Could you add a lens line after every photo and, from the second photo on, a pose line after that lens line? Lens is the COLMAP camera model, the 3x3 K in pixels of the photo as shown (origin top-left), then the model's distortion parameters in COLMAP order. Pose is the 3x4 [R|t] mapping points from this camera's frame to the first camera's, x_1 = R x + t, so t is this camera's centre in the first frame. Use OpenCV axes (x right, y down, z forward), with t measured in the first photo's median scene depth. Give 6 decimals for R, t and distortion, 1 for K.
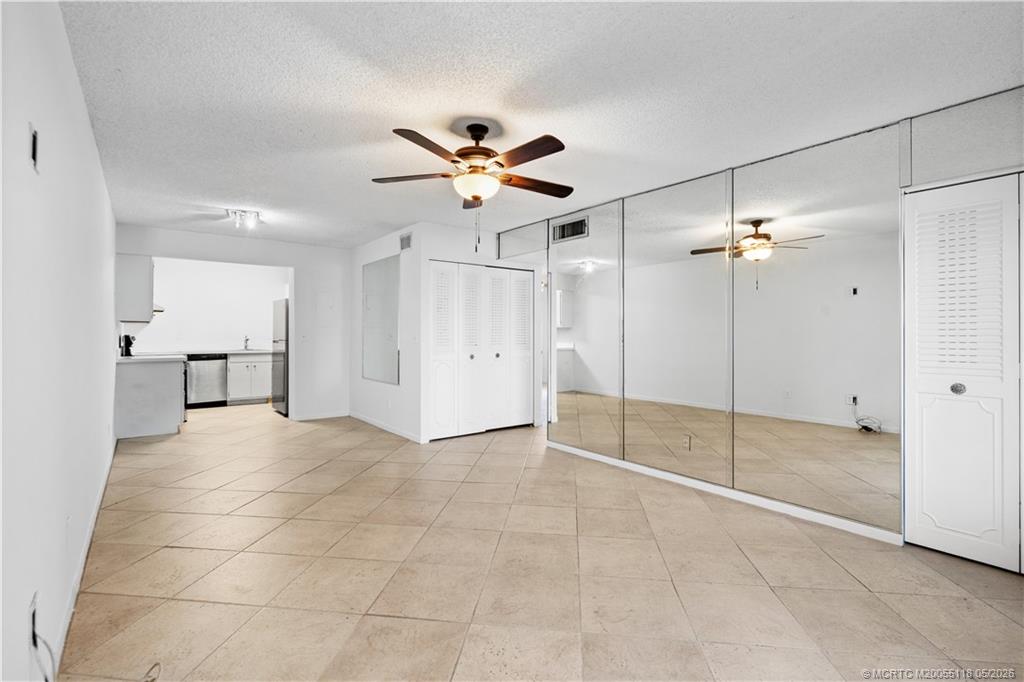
lens RADIAL K [[472.8, 0, 519.5], [0, 472.8, 337.0], [0, 0, 1]] dist [-0.004968, 0.001582]
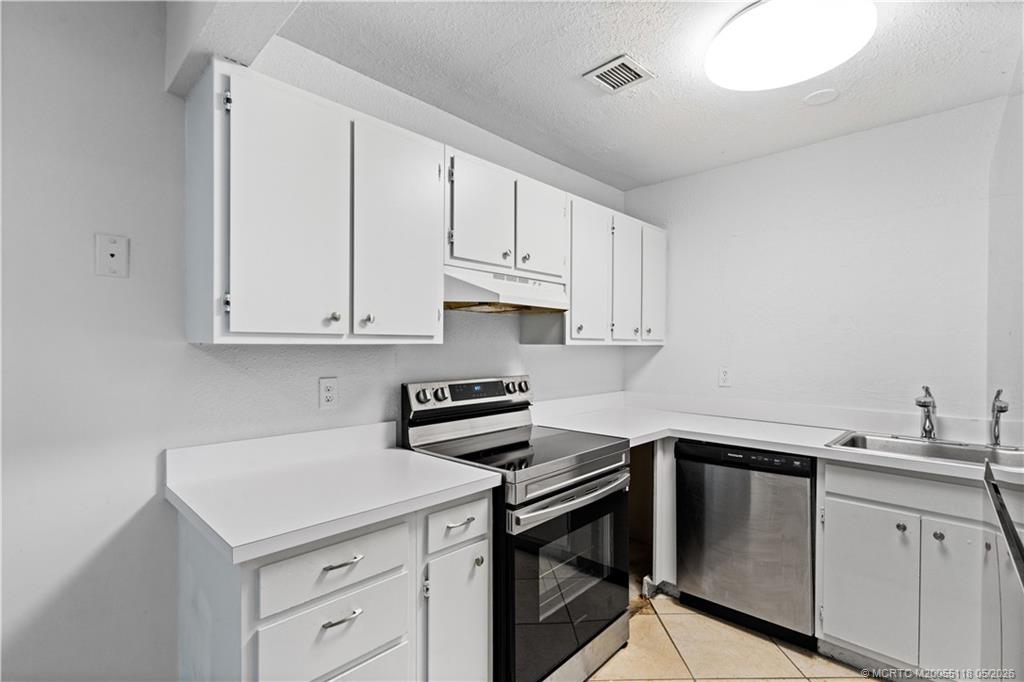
lens RADIAL K [[472.8, 0, 530.2], [0, 472.8, 346.6], [0, 0, 1]] dist [-0.004968, 0.001582]
pose [[0.145373, -0.005143, -0.989364, -0.477425], [-0.008816, 0.999940, -0.006493, -0.027978], [0.989338, 0.009667, 0.145319, 1.000593]]
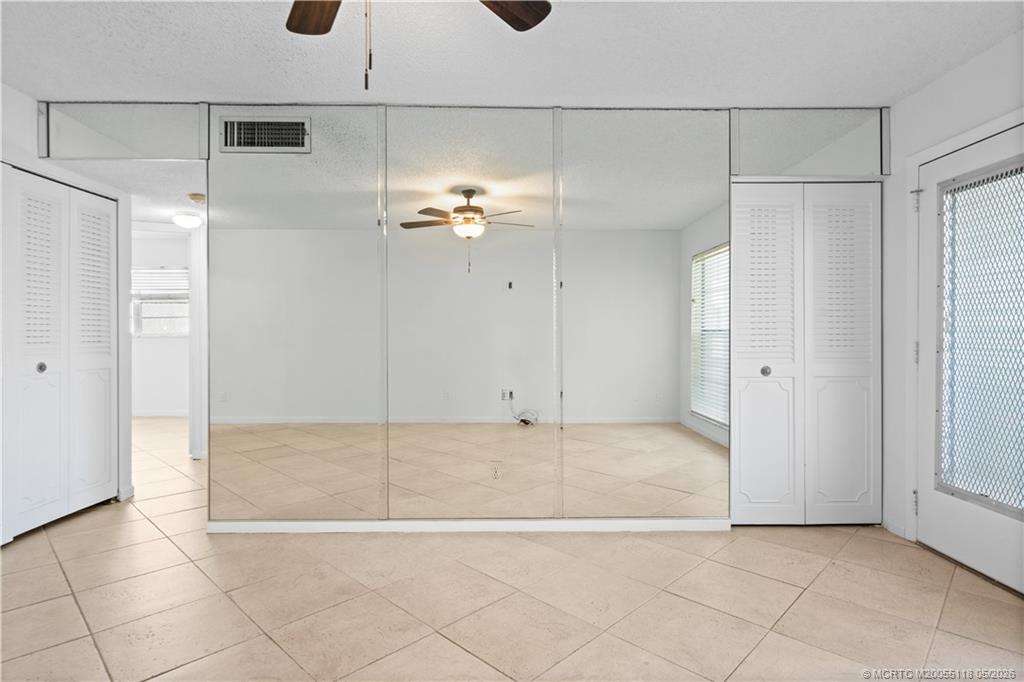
lens RADIAL K [[538.2, 0, 513.1], [0, 538.2, 336.8], [0, 0, 1]] dist [0.002980, 0.003329]
pose [[0.610024, -0.004088, 0.792373, -0.173300], [0.006103, 0.999981, 0.000460, 0.011262], [-0.792360, 0.004555, 0.610037, 0.297864]]
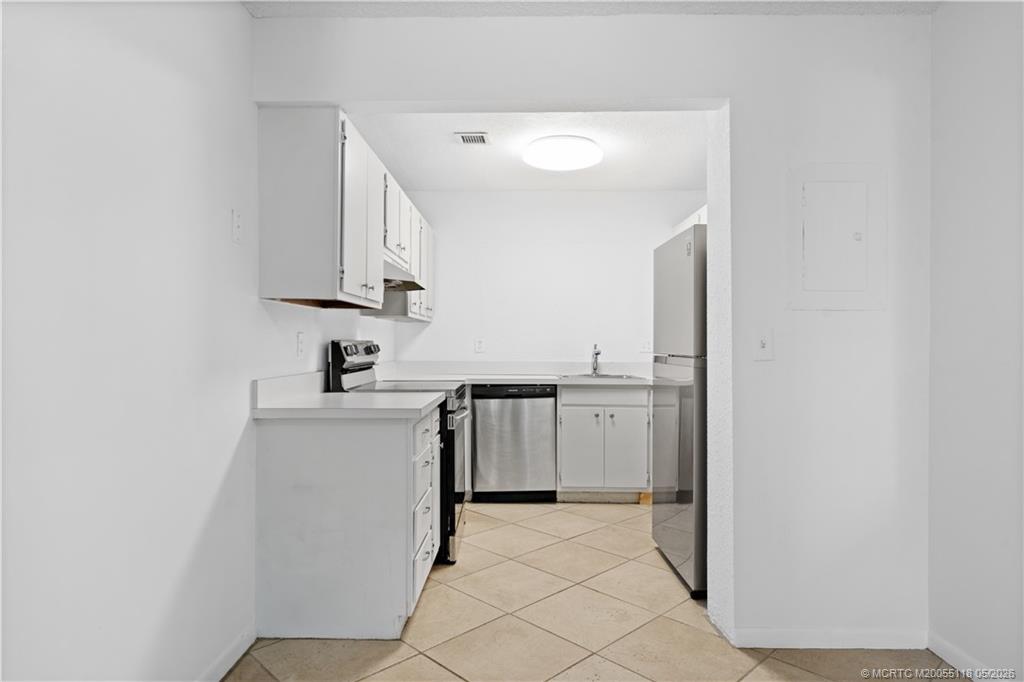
lens RADIAL K [[596.5, 0, 518.6], [0, 596.5, 337.3], [0, 0, 1]] dist [-0.006071, 0.001302]
pose [[0.781821, -0.011481, -0.623398, -0.368771], [-0.001971, 0.999780, -0.020886, 0.003003], [0.623500, 0.017558, 0.781626, 0.668479]]
